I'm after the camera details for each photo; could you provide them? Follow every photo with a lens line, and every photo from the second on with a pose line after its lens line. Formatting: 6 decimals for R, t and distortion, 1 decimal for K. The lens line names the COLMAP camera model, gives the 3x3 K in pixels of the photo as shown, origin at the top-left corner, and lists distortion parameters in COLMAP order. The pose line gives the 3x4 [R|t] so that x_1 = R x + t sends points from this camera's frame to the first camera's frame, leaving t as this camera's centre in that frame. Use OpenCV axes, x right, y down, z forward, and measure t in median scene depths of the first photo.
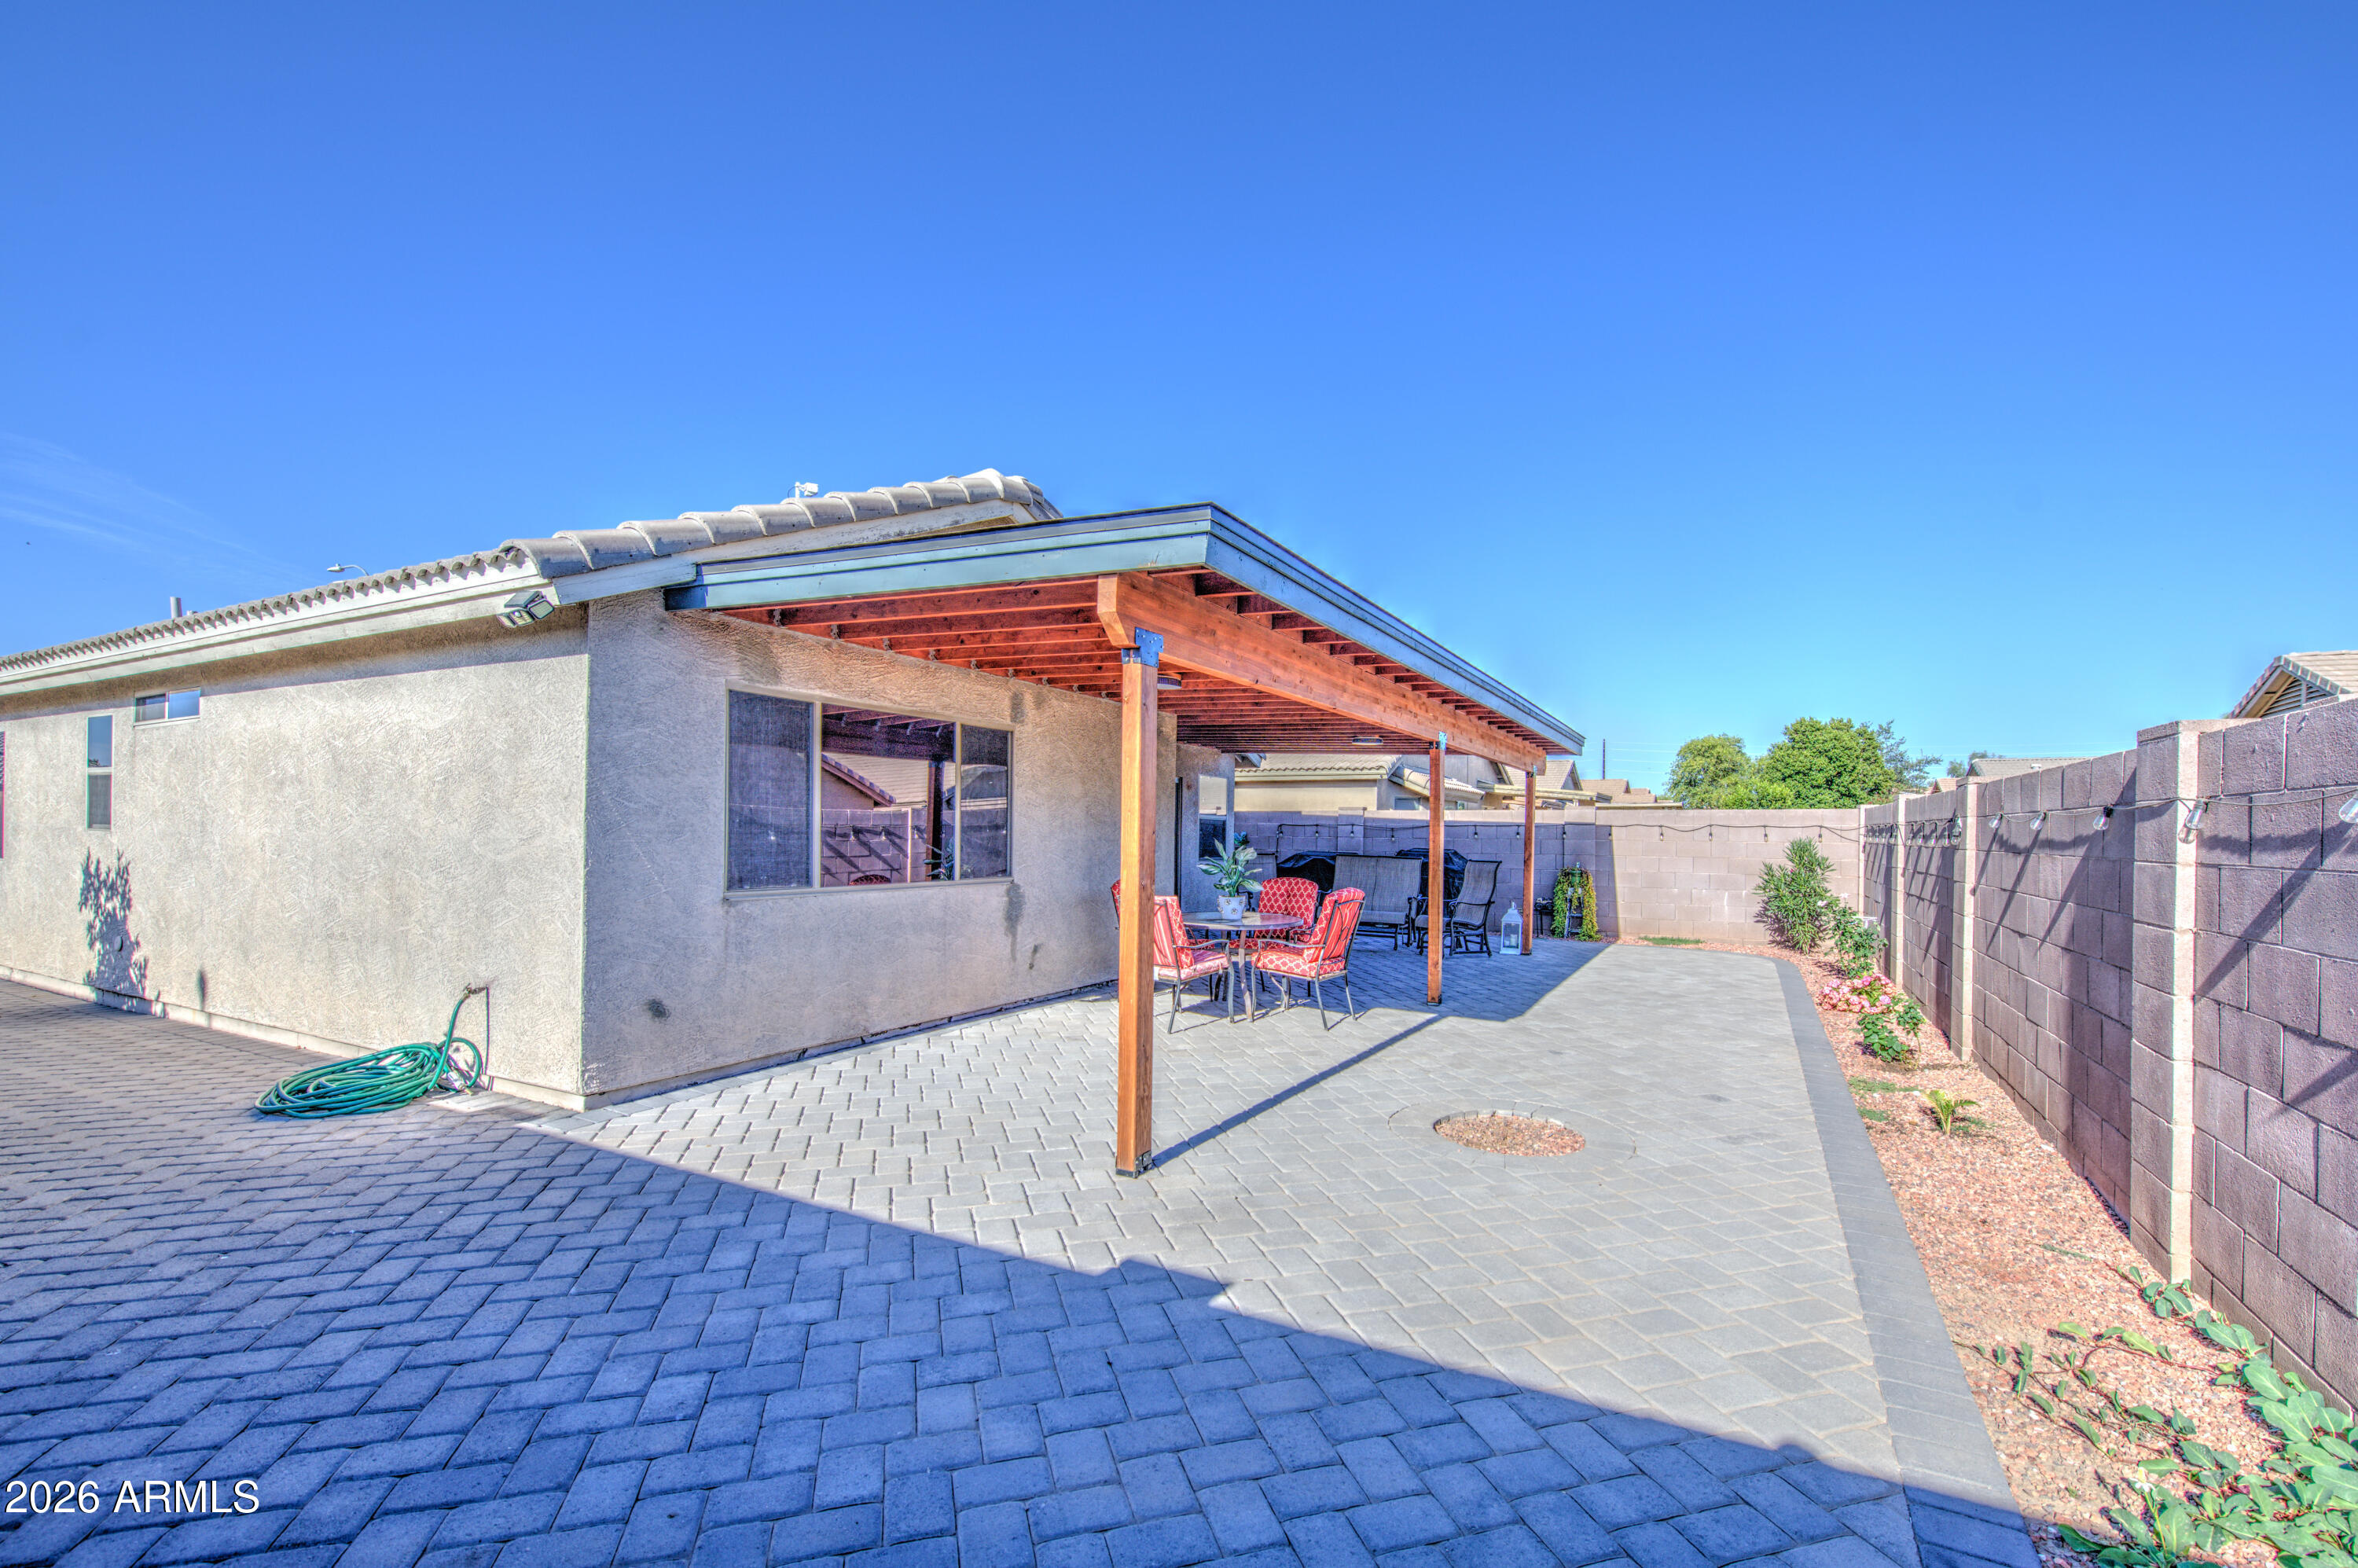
lens RADIAL K [[995.9, 0, 1179.5], [0, 995.9, 820.1], [0, 0, 1]] dist [-0.000419, -0.000516]
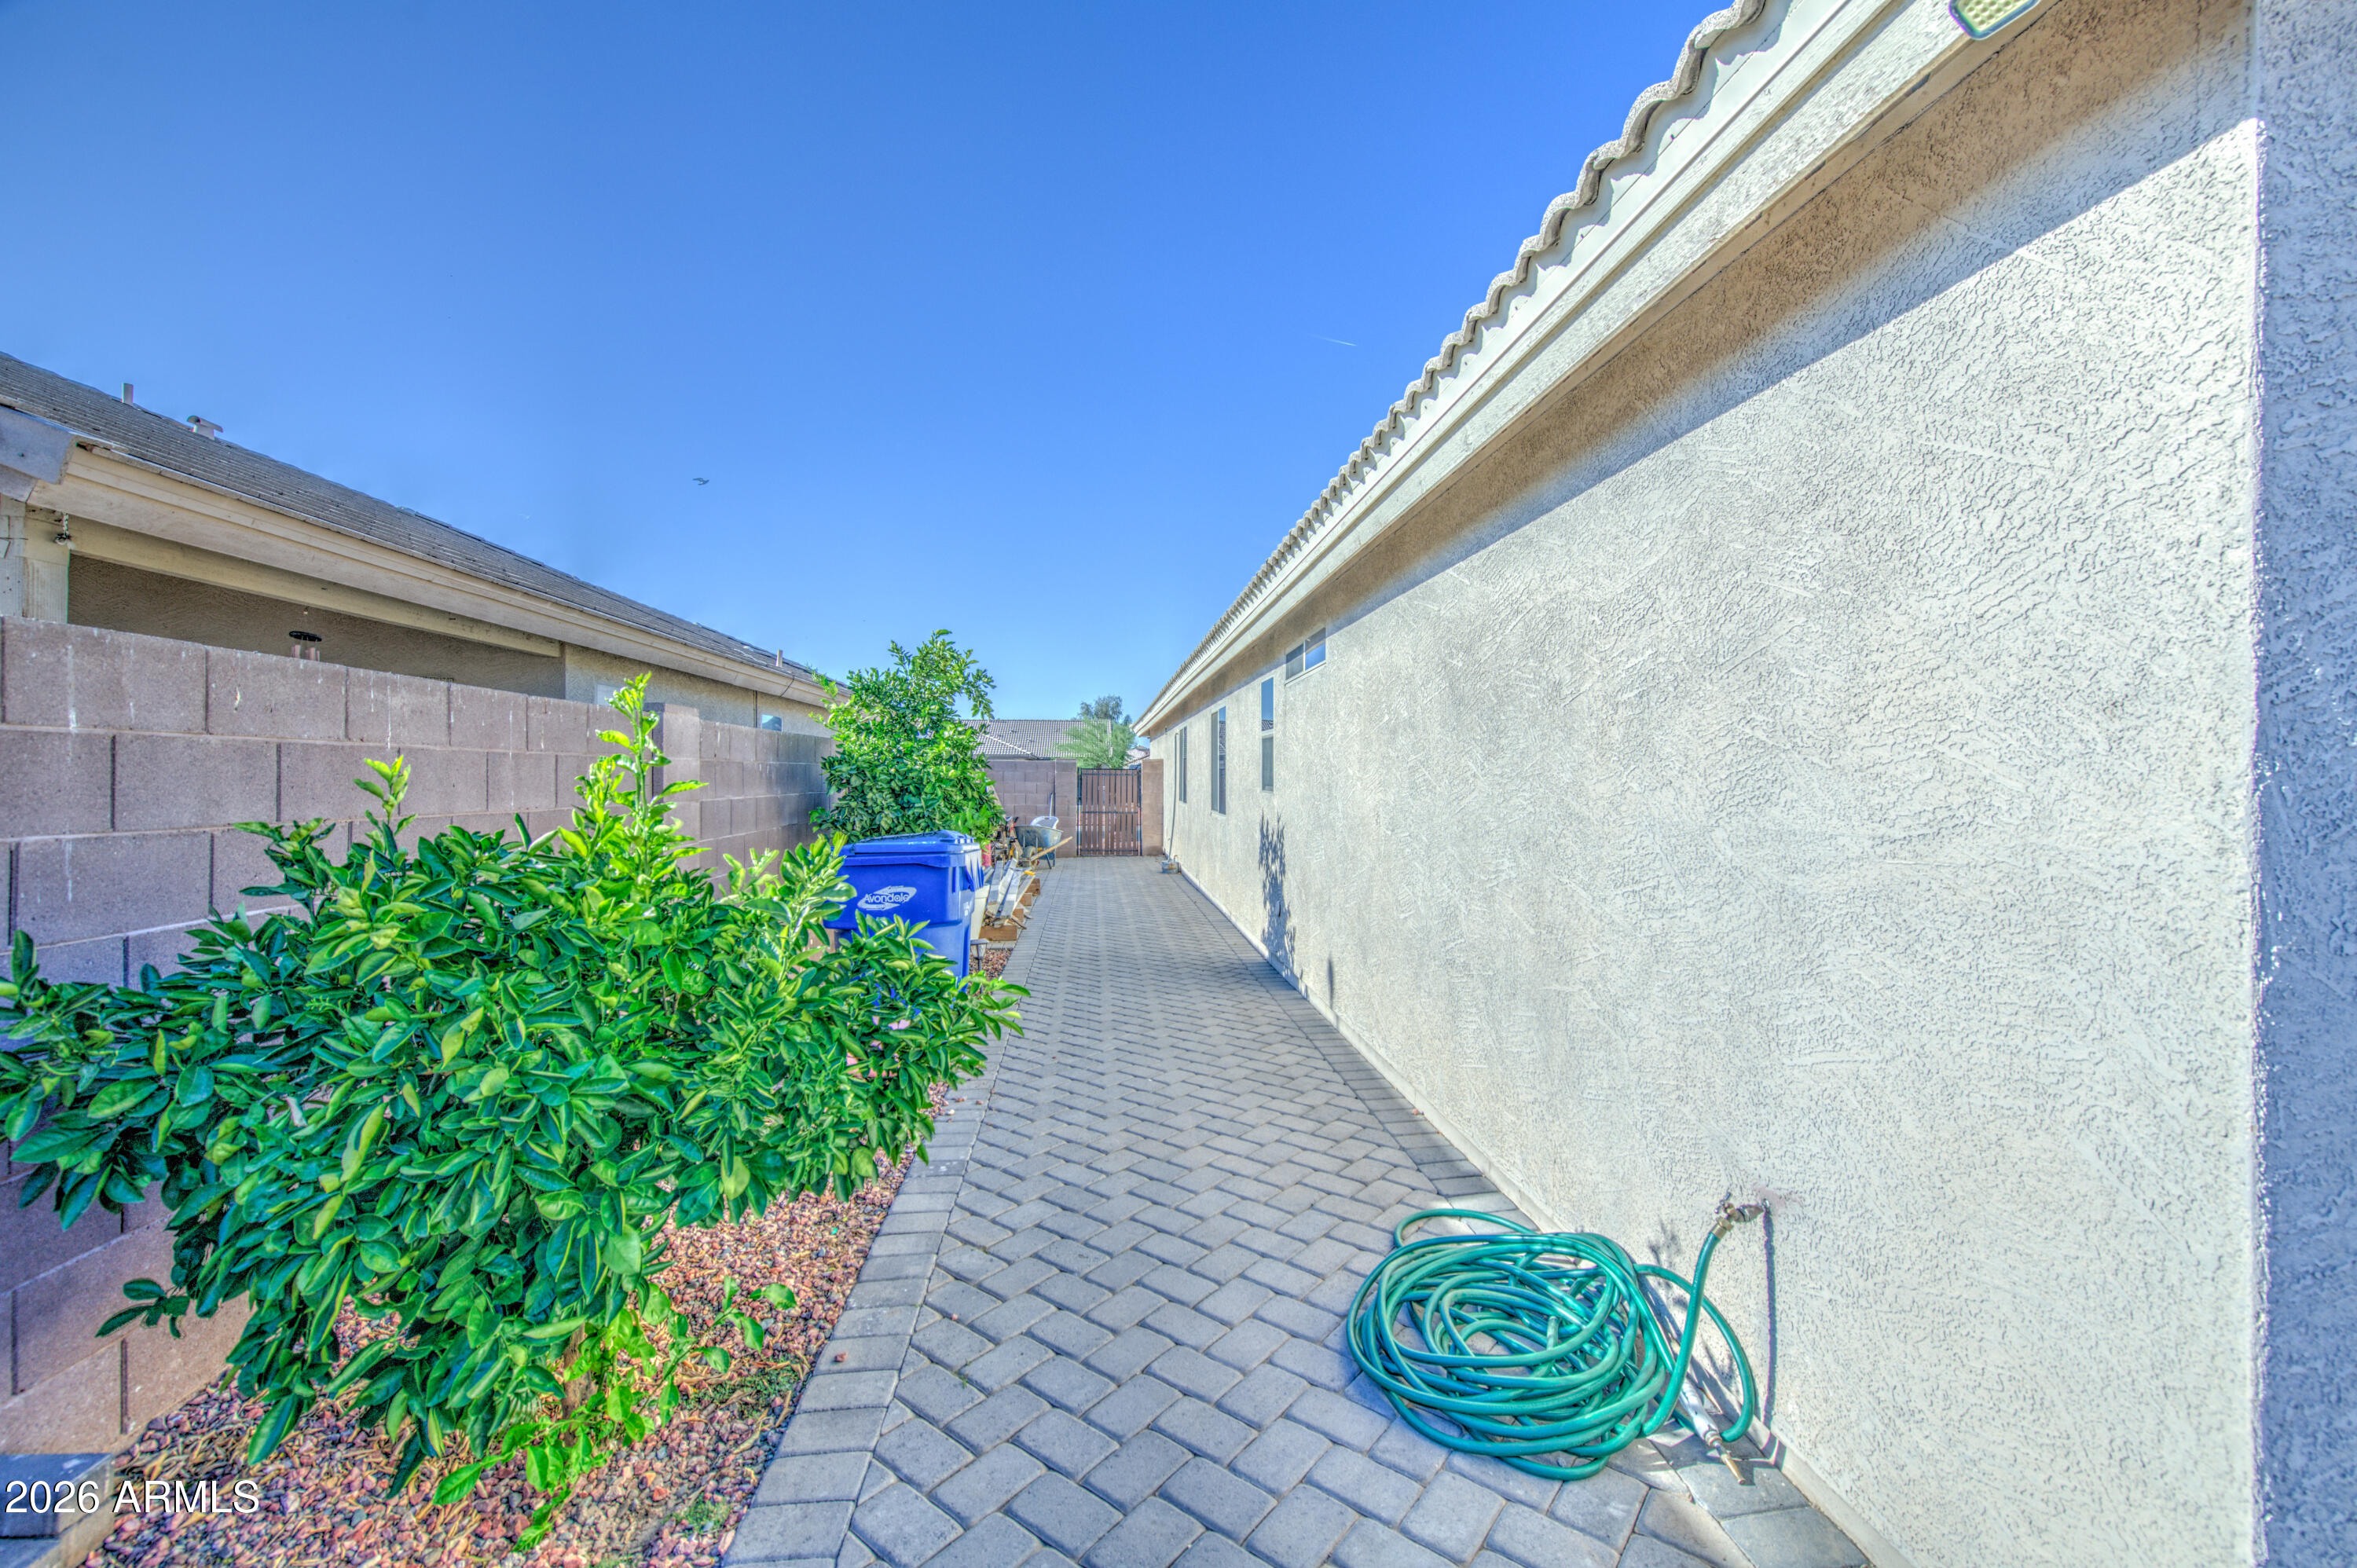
lens RADIAL K [[973.5, 0, 1178.5], [0, 973.5, 784.0], [0, 0, 1]] dist [0.022592, -0.000027]
pose [[0.558740, -0.004134, -0.829333, -0.439045], [0.012473, 0.999916, 0.003420, -0.003544], [0.829249, -0.012255, 0.558745, 0.516486]]
